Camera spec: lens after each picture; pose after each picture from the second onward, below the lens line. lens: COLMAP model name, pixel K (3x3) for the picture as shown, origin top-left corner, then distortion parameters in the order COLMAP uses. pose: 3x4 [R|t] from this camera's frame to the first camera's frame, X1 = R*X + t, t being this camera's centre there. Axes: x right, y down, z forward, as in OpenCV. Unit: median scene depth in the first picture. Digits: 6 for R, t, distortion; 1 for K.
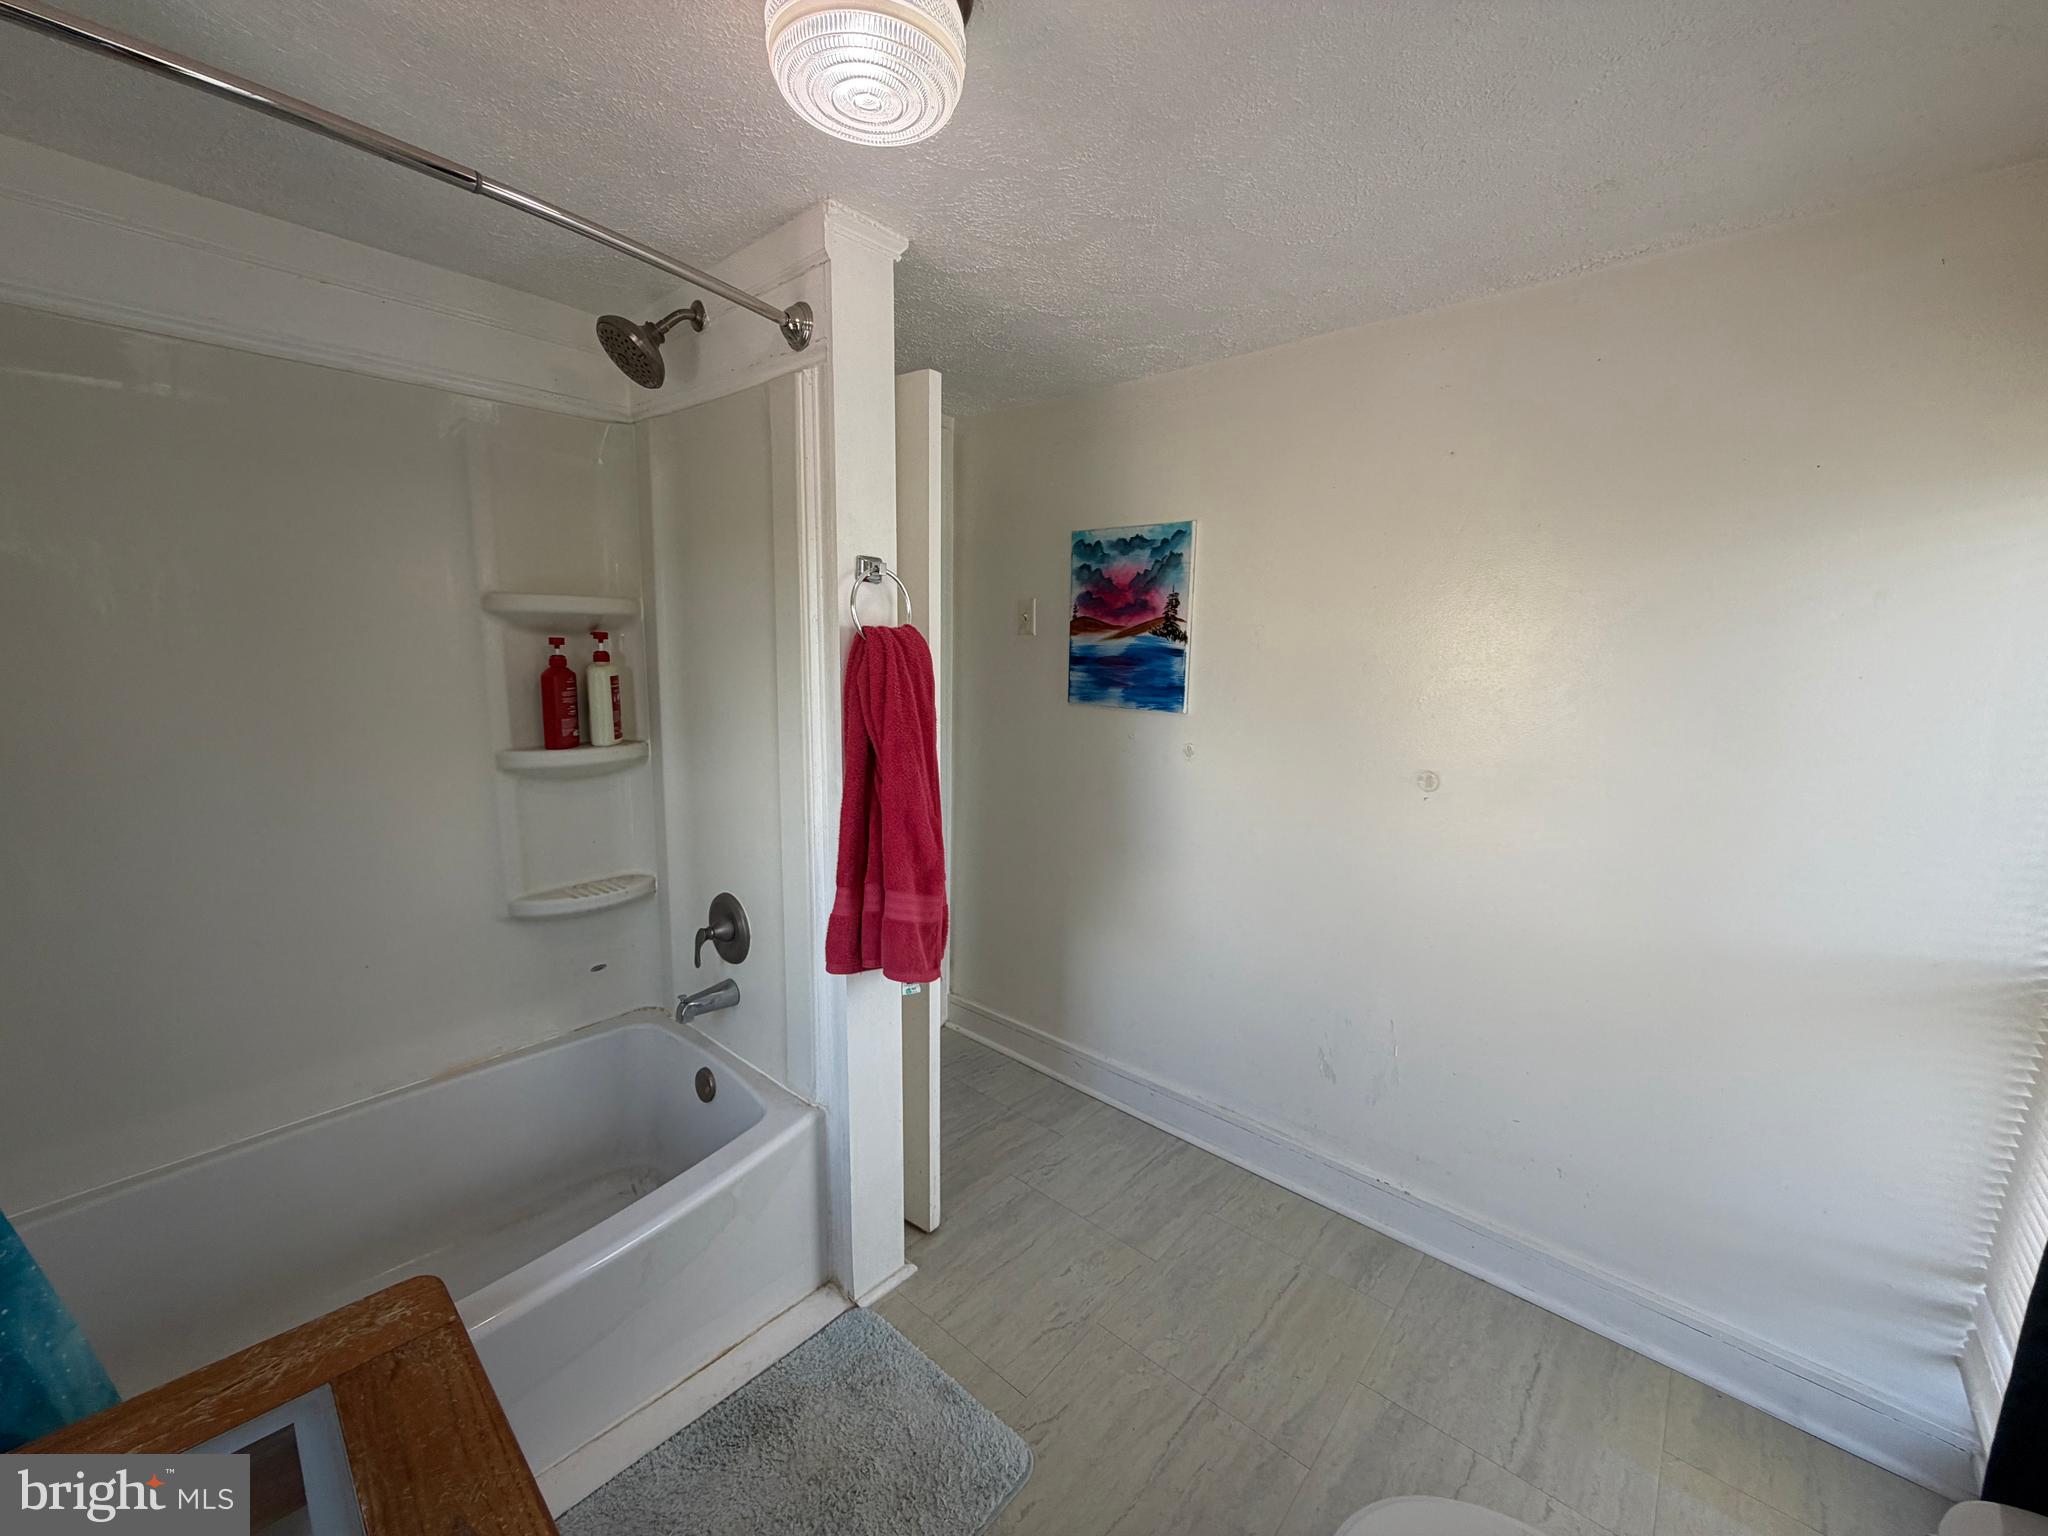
lens RADIAL K [[813.2, 0, 1017.9], [0, 813.2, 771.6], [0, 0, 1]] dist [-0.000098, 0.000271]
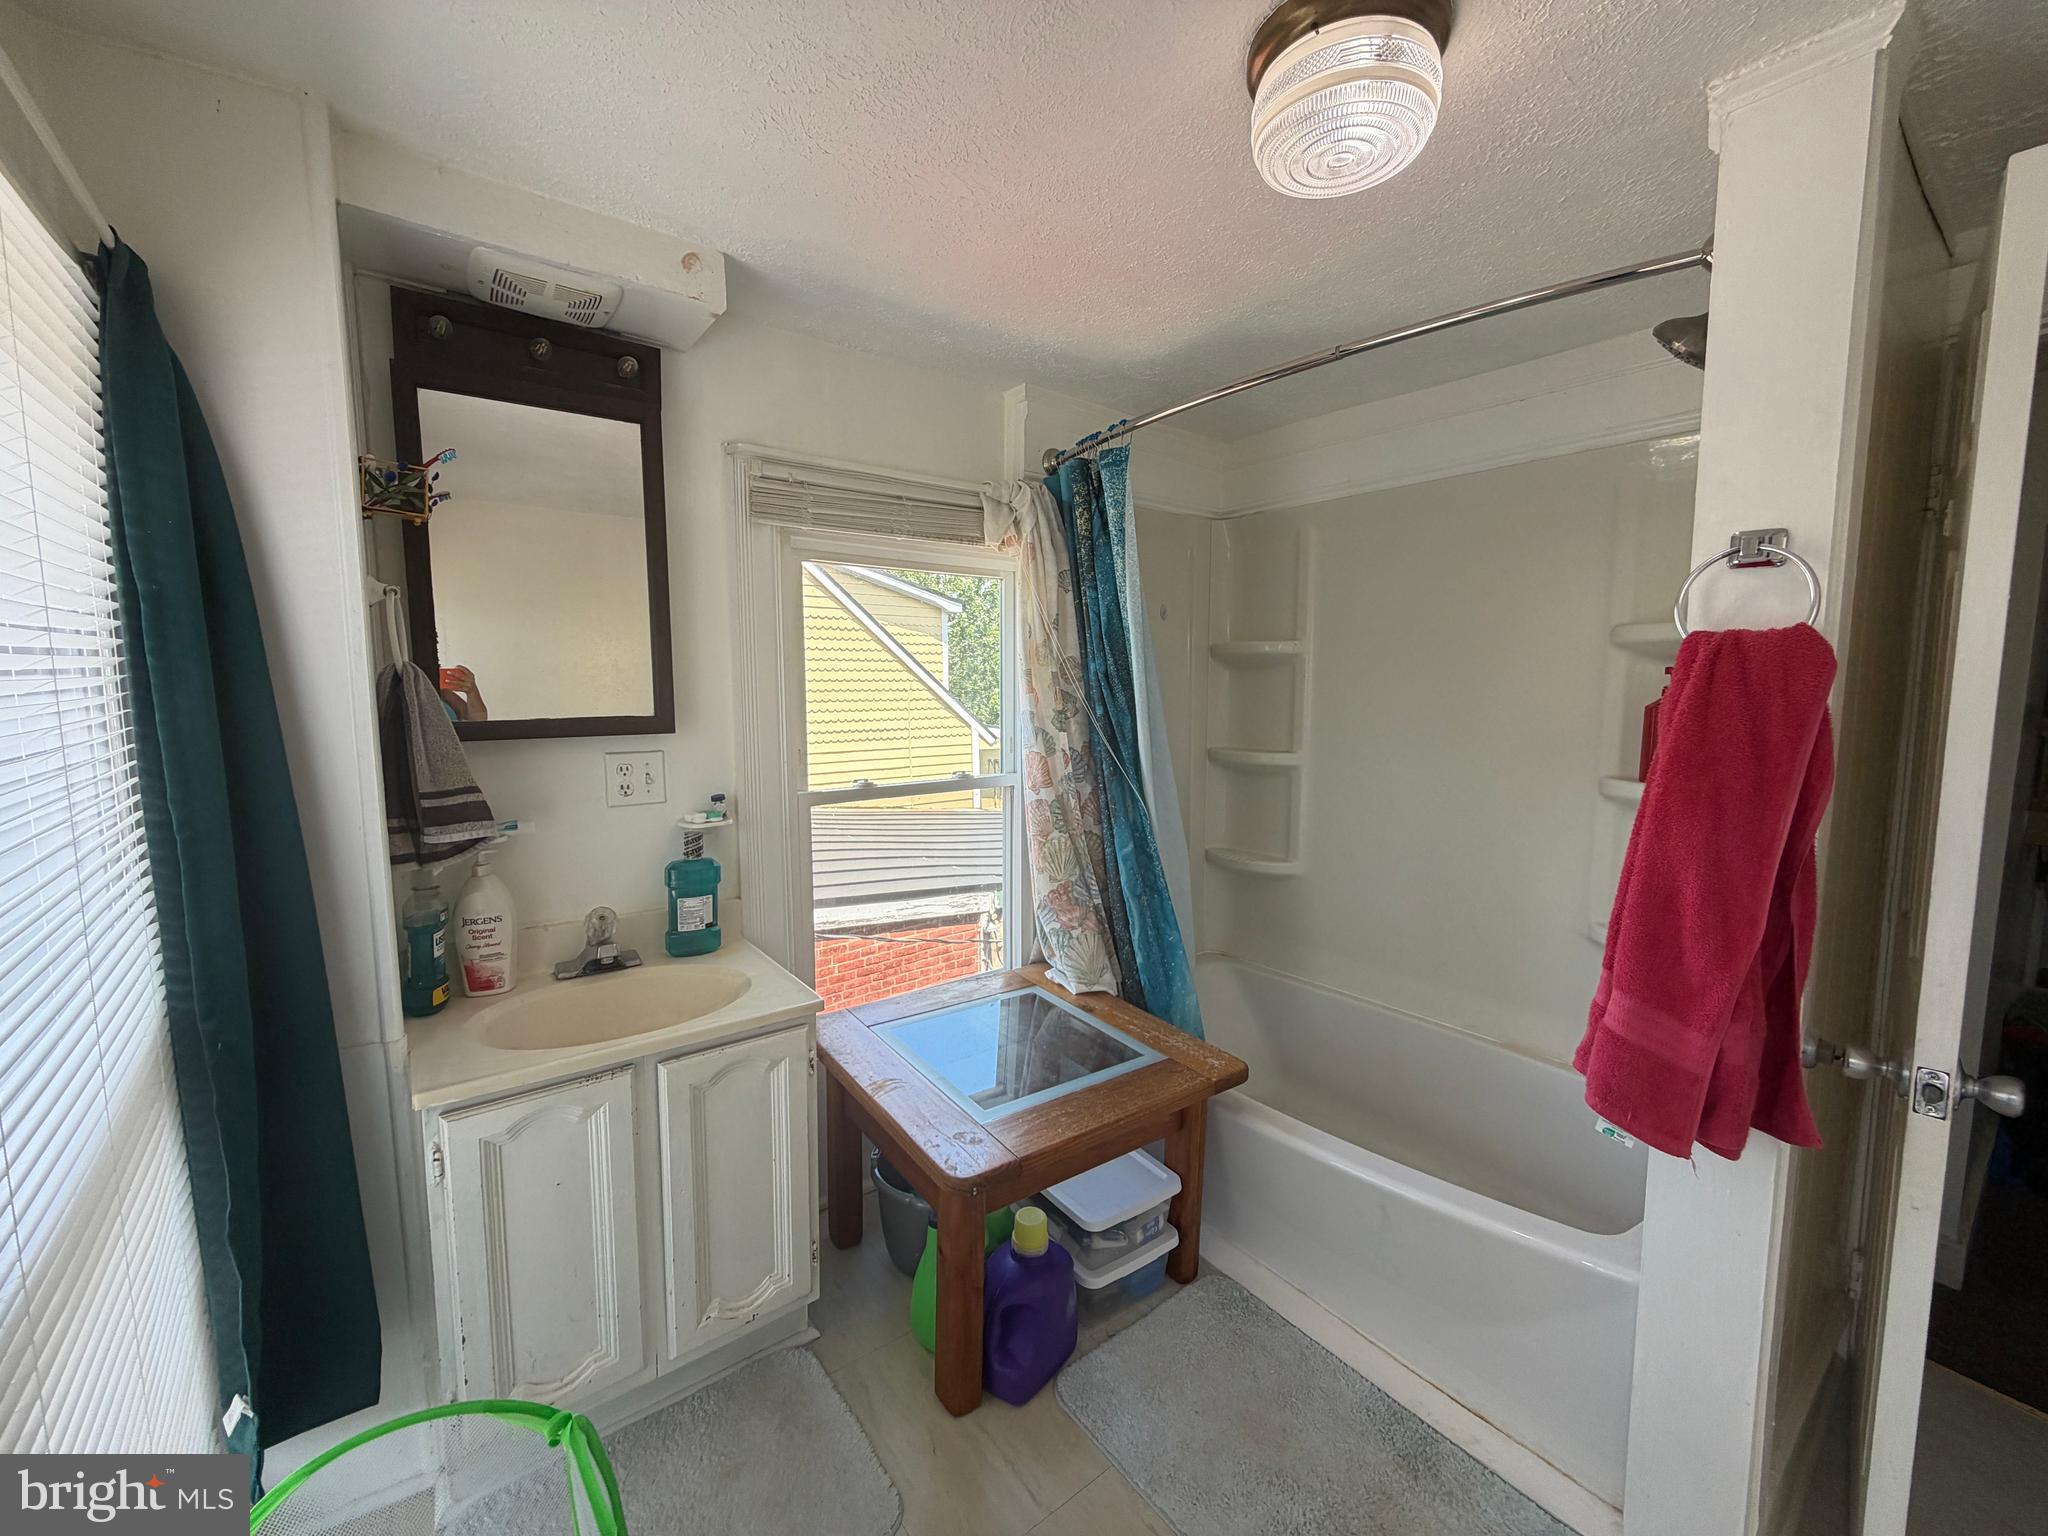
lens RADIAL K [[813.2, 0, 1017.7], [0, 813.2, 766.4], [0, 0, 1]] dist [-0.000098, 0.000271]
pose [[-0.213463, 0.081288, -0.973563, 0.622345], [-0.150867, 0.981835, 0.115058, -0.051668], [0.965232, 0.171439, -0.197322, 0.552180]]
